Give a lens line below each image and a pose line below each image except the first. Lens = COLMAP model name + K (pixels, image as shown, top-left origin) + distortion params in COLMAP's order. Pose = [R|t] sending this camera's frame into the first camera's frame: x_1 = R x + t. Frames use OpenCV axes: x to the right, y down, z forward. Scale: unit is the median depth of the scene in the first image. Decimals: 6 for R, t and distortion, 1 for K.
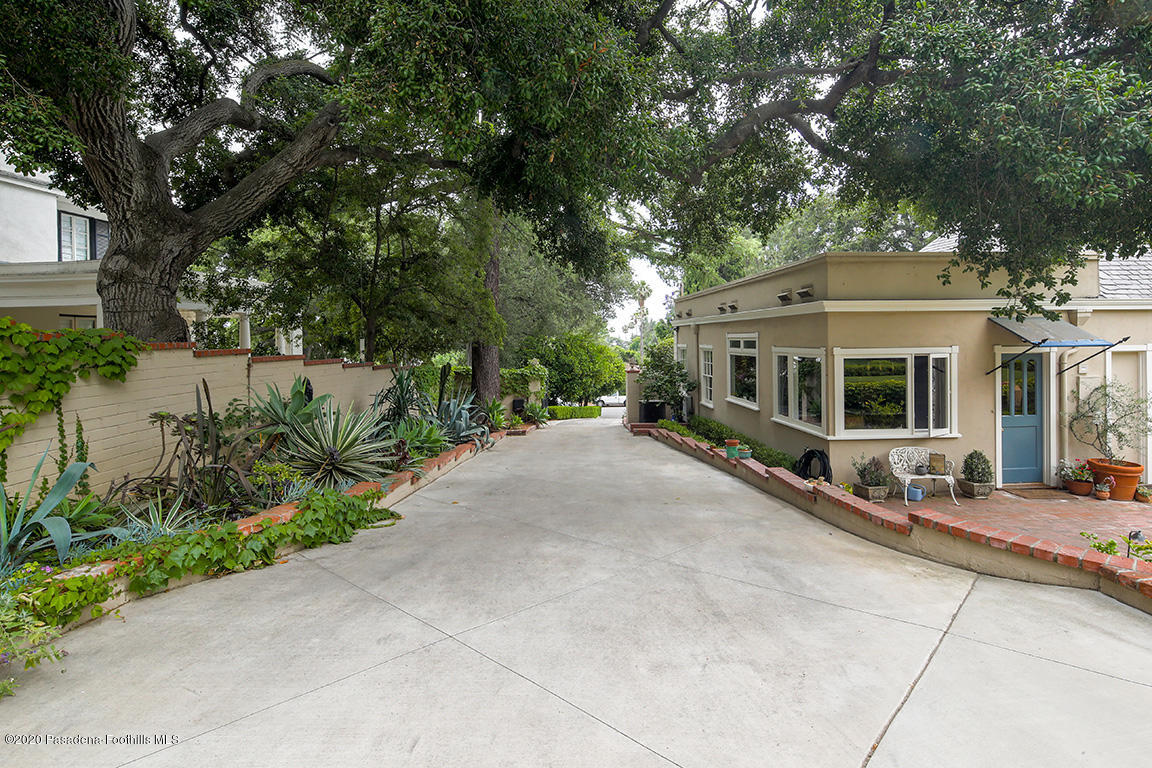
lens RADIAL K [[555.2, 0, 572.1], [0, 555.2, 346.3], [0, 0, 1]] dist [0.000168, -0.001381]
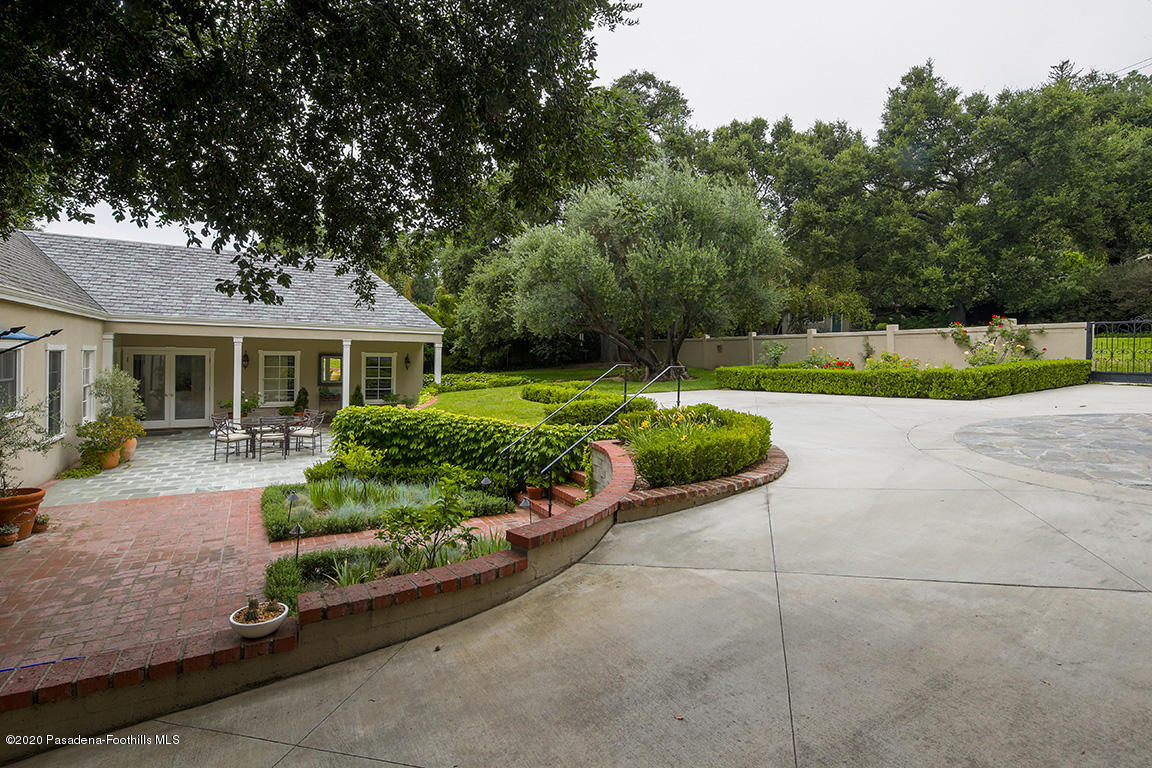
lens RADIAL K [[555.2, 0, 581.5], [0, 555.2, 356.9], [0, 0, 1]] dist [0.000168, -0.001381]
pose [[-0.449528, -0.001125, 0.893266, -0.138157], [0.000592, 0.999999, 0.001558, 0.045750], [-0.893266, 0.001229, -0.449527, 1.404175]]
